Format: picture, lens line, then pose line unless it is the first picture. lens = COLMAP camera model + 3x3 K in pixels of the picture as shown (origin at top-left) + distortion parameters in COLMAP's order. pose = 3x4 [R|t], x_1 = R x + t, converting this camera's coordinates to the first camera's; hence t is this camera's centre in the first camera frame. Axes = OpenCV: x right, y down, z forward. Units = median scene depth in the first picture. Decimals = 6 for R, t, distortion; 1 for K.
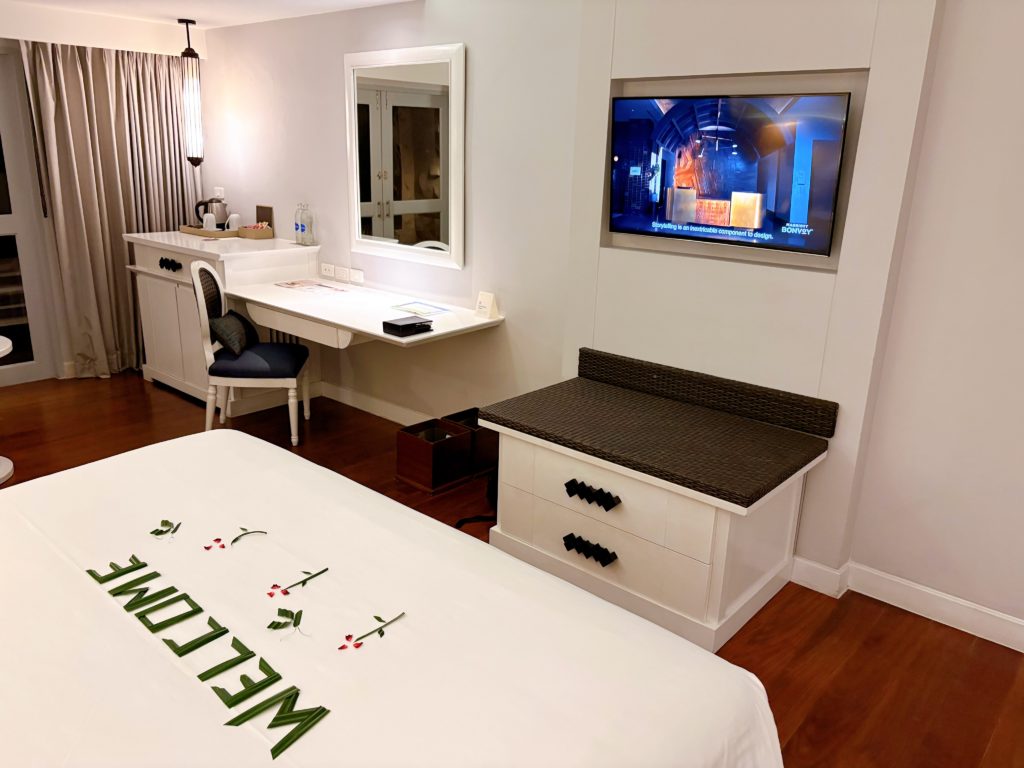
lens RADIAL K [[773.6, 0, 508.7], [0, 773.6, 388.1], [0, 0, 1]] dist [0.043741, -0.043849]
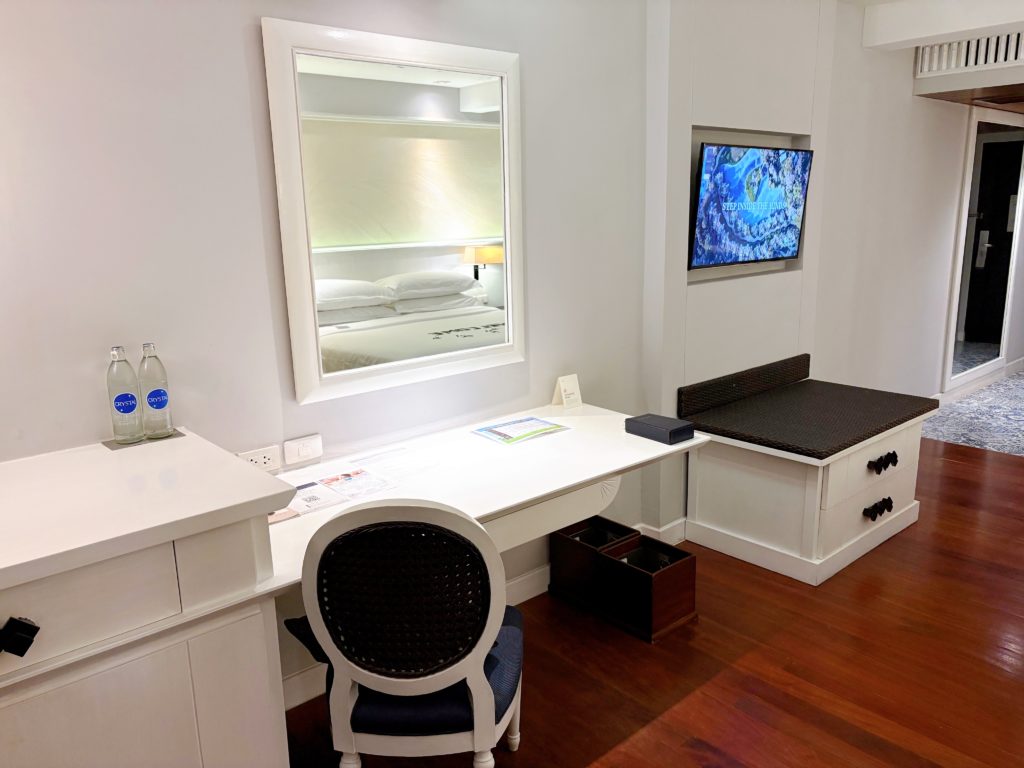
lens RADIAL K [[773.6, 0, 511.6], [0, 773.6, 383.8], [0, 0, 1]] dist [0.043741, -0.043849]
pose [[0.127291, -0.249307, 0.960022, -0.641403], [0.319047, 0.926748, 0.198363, -0.235203], [-0.939152, 0.281042, 0.197507, 0.730378]]
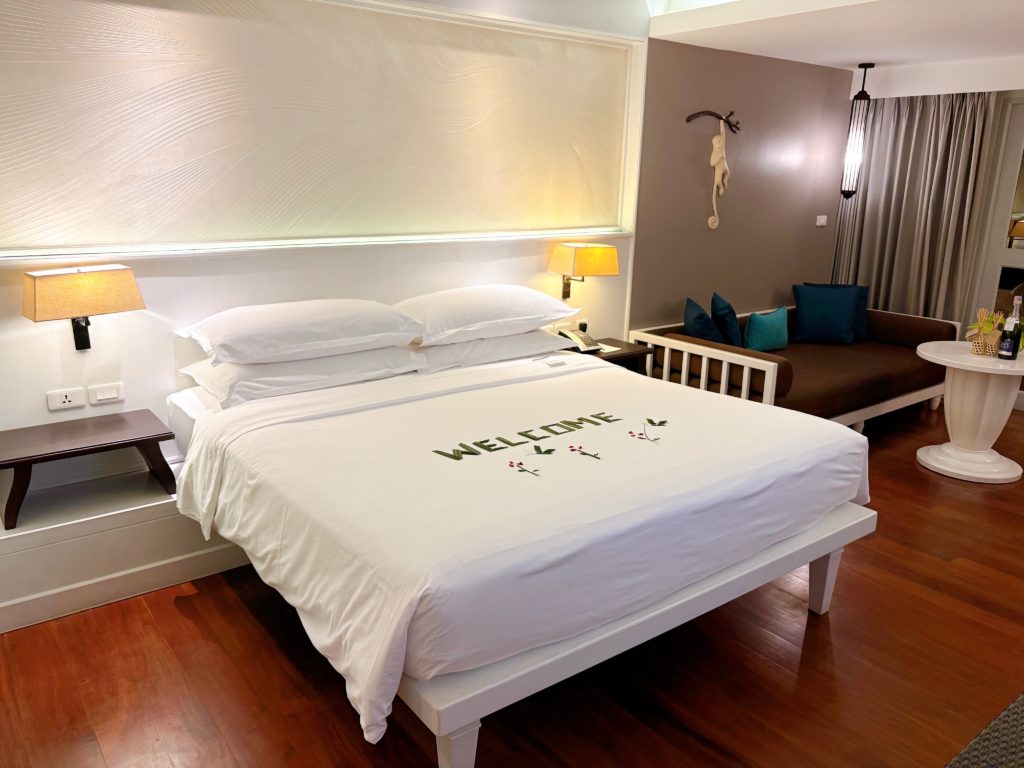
lens RADIAL K [[773.6, 0, 504.0], [0, 773.6, 386.7], [0, 0, 1]] dist [0.043741, -0.043849]
pose [[-0.190747, 0.233810, -0.953388, 0.409620], [-0.308889, 0.907588, 0.284379, -0.087085], [0.931774, 0.348735, -0.100898, 0.334487]]
